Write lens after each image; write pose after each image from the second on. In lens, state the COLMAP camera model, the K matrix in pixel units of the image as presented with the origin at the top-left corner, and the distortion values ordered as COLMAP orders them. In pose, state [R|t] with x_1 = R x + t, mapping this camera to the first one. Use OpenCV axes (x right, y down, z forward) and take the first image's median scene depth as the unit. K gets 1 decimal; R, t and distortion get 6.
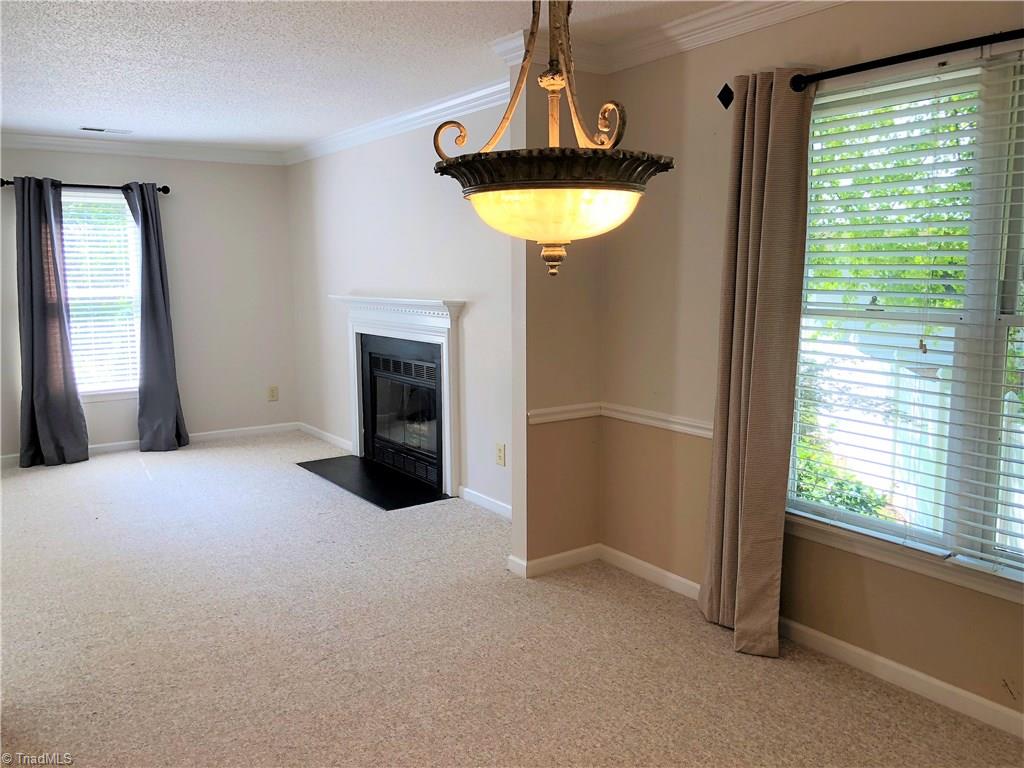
lens RADIAL K [[836.9, 0, 507.4], [0, 836.9, 380.6], [0, 0, 1]] dist [0.006216, -0.016320]
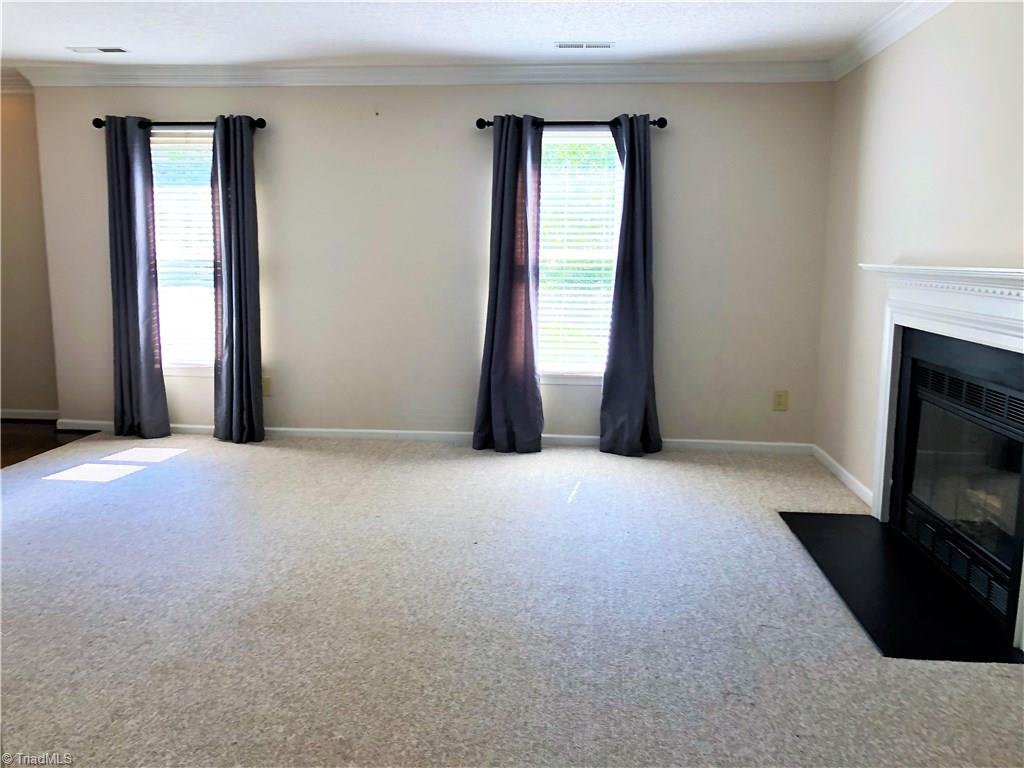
lens RADIAL K [[822.6, 0, 520.3], [0, 822.6, 366.7], [0, 0, 1]] dist [0.027336, -0.010342]
pose [[0.770034, 0.104693, -0.629355, -0.006779], [-0.101585, 0.993979, 0.041055, -0.025819], [0.629864, 0.032319, 0.776033, 0.391656]]
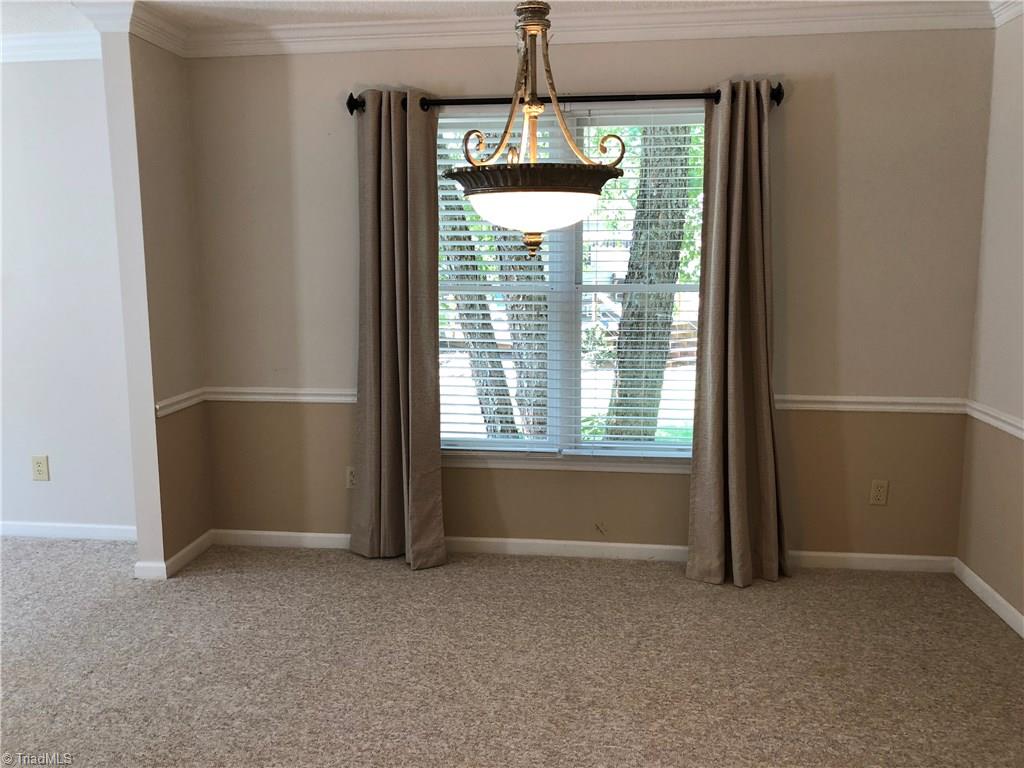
lens RADIAL K [[836.9, 0, 507.4], [0, 836.9, 380.6], [0, 0, 1]] dist [0.006216, -0.016320]
pose [[0.659311, -0.113321, 0.743281, -0.291765], [0.102519, 0.992893, 0.060439, -0.004652], [-0.744848, 0.036352, 0.666243, 0.048224]]
